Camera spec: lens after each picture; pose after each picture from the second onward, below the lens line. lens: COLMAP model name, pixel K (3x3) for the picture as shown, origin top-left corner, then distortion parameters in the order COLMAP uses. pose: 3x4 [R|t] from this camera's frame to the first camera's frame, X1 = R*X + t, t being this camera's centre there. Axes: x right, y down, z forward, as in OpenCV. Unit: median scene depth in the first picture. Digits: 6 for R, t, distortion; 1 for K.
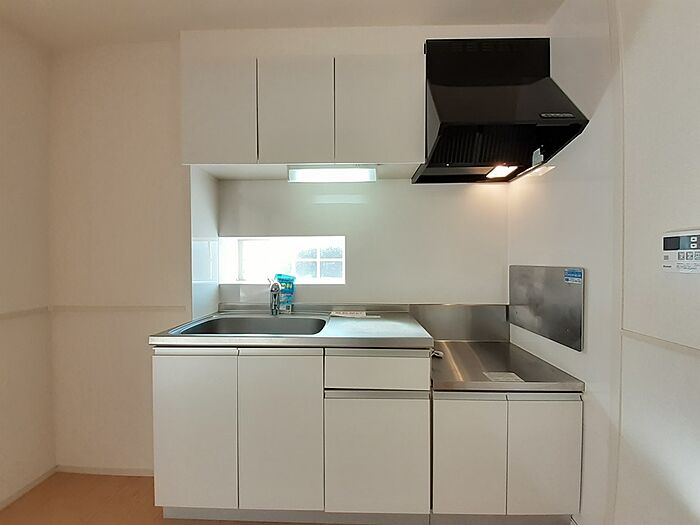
lens RADIAL K [[277.9, 0, 352.4], [0, 277.9, 264.8], [0, 0, 1]] dist [-0.003503, -0.000237]
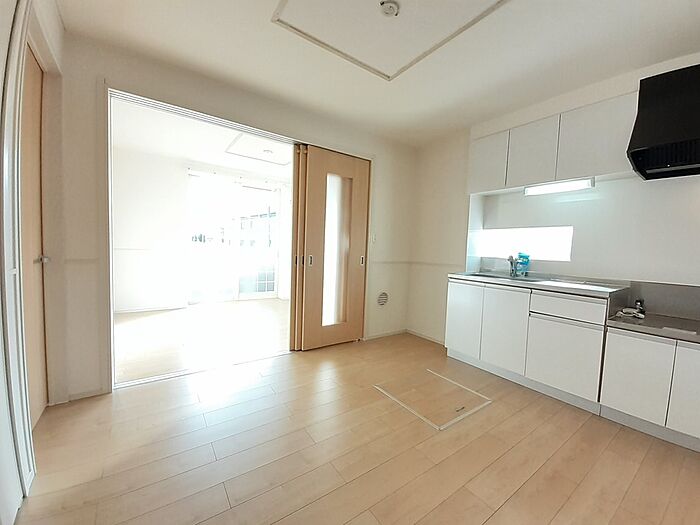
lens RADIAL K [[277.9, 0, 352.4], [0, 277.9, 264.8], [0, 0, 1]] dist [-0.003503, -0.000237]
pose [[0.608602, 0.074297, -0.789989, 0.466212], [-0.050457, 0.997215, 0.054914, 0.074952], [0.791869, 0.006440, 0.610656, -0.803256]]
